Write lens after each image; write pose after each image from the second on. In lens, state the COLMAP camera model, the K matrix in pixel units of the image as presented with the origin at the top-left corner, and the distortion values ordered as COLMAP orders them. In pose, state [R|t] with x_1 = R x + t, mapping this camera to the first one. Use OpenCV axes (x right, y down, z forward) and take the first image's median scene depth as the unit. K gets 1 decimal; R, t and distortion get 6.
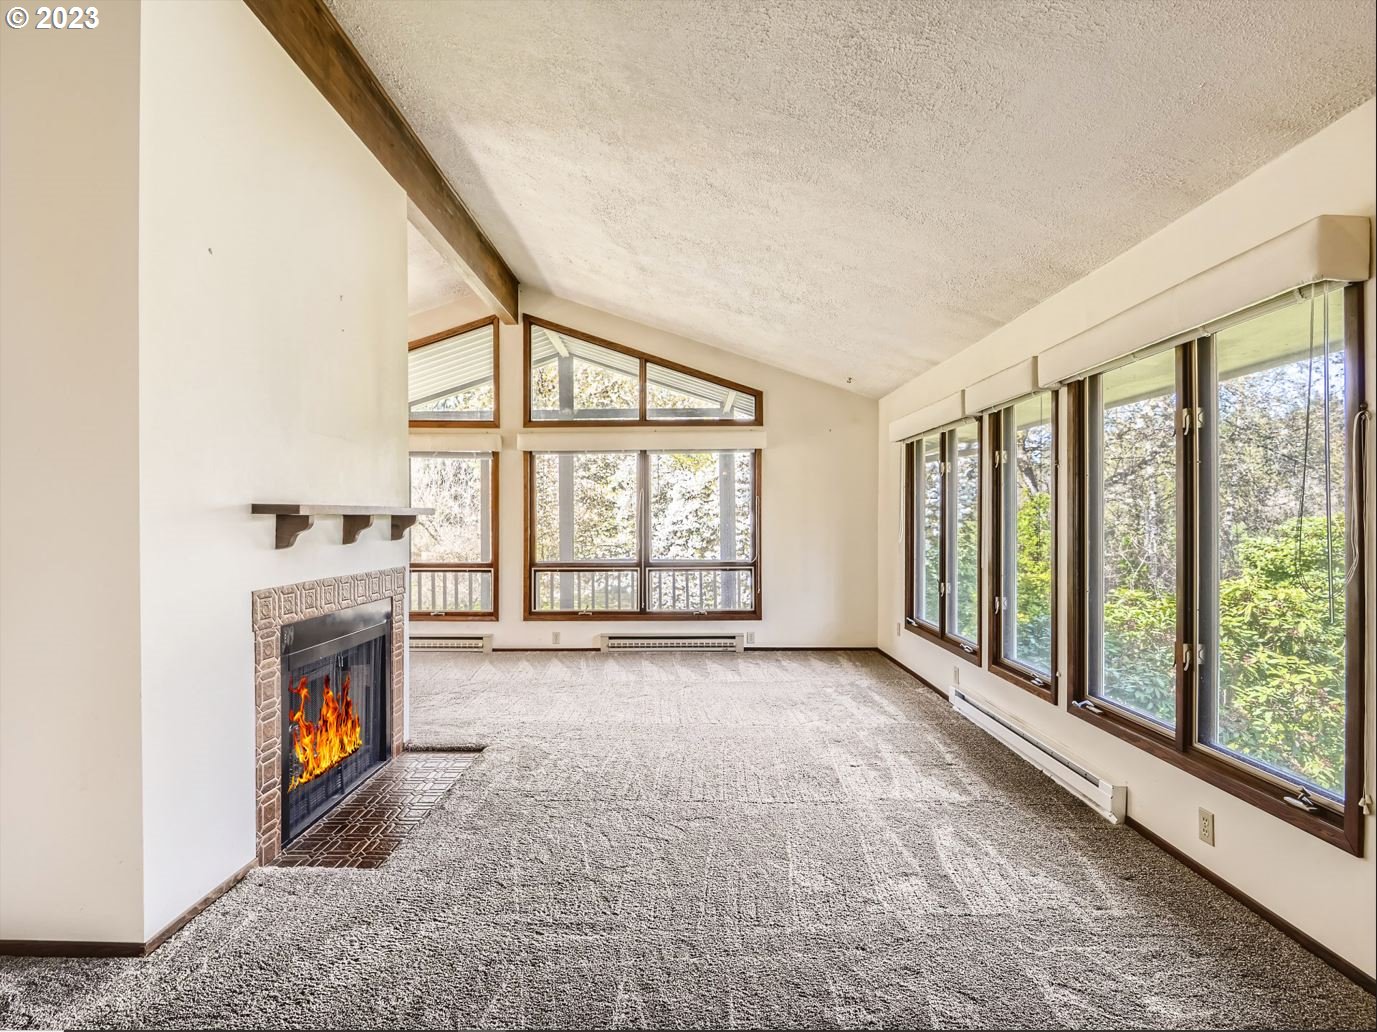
lens RADIAL K [[731.7, 0, 694.3], [0, 731.7, 516.8], [0, 0, 1]] dist [0.013327, -0.002445]
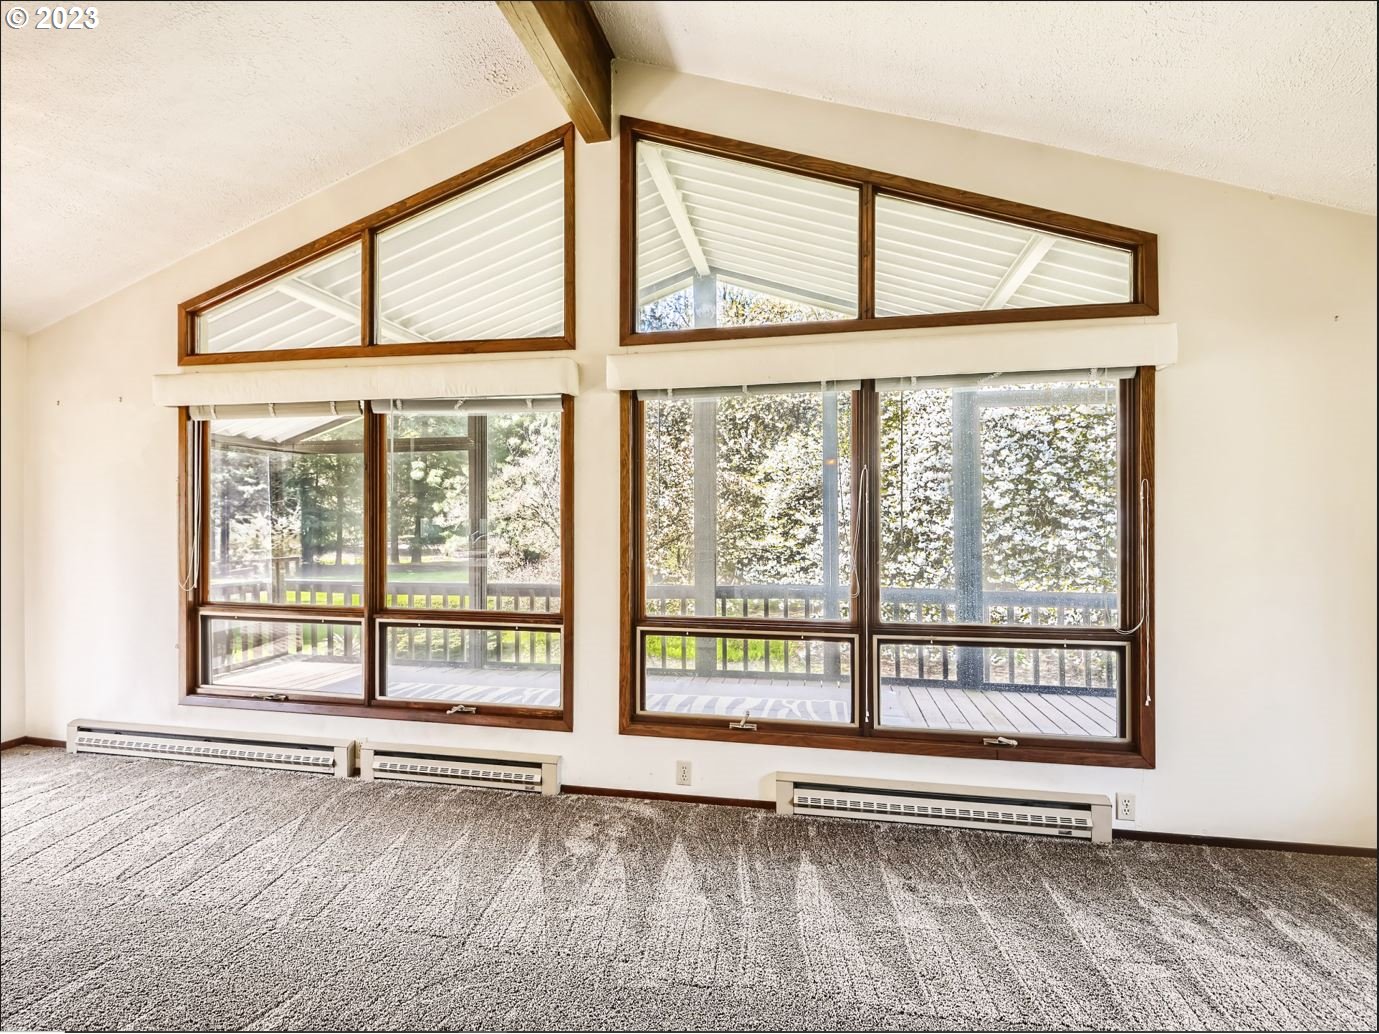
lens RADIAL K [[732.7, 0, 695.3], [0, 732.7, 517.8], [0, 0, 1]] dist [0.013327, -0.002445]
pose [[0.982553, 0.002509, -0.185964, -0.089918], [-0.001231, 0.999975, 0.006985, -0.008127], [0.185976, -0.006634, 0.982532, 0.516694]]
